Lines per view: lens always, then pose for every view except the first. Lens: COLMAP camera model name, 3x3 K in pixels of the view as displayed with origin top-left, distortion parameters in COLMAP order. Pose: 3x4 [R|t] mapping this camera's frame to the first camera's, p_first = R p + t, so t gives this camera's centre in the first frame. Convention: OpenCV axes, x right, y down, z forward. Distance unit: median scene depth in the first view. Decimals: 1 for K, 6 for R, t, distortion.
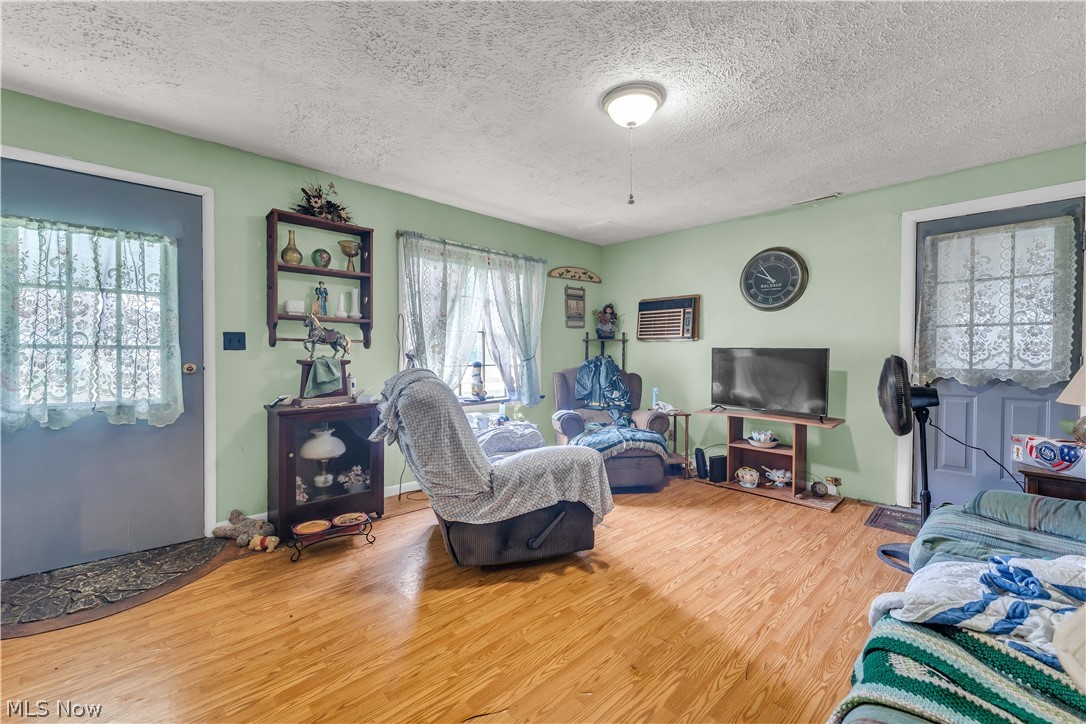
lens RADIAL K [[452.5, 0, 536.8], [0, 452.5, 360.7], [0, 0, 1]] dist [0.000795, 0.000007]
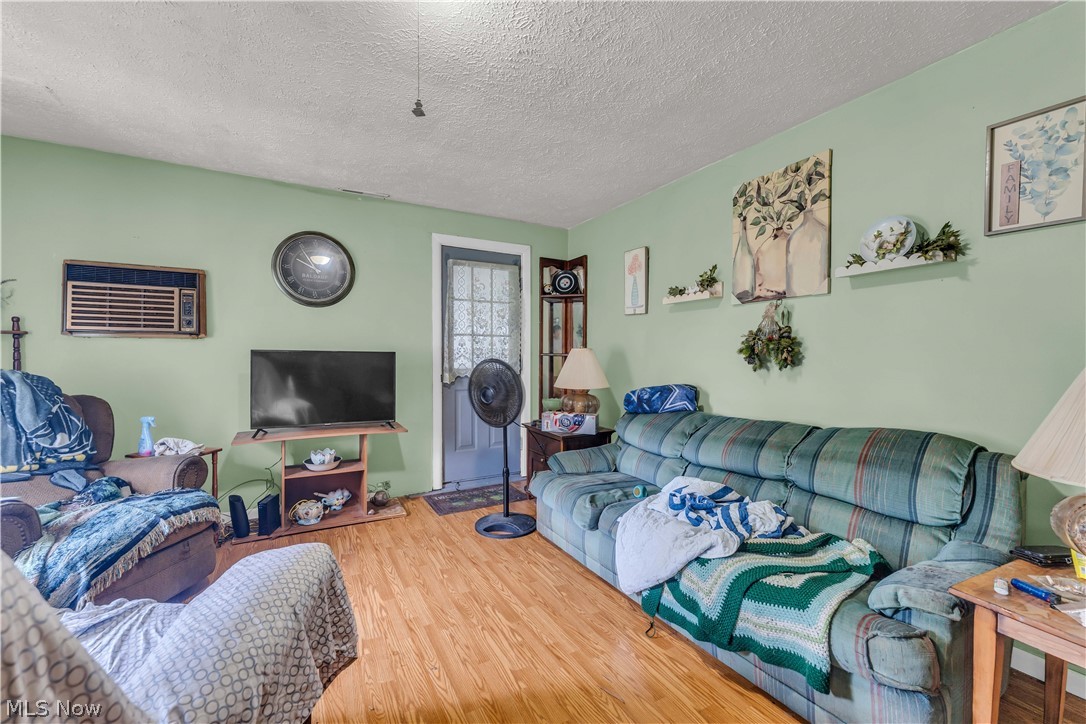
lens RADIAL K [[452.5, 0, 536.8], [0, 452.5, 360.7], [0, 0, 1]] dist [0.000795, 0.000007]
pose [[0.239231, -0.013429, 0.970870, -0.218051], [0.019592, 0.999768, 0.009001, -0.009081], [-0.970765, 0.016868, 0.239439, 0.428641]]
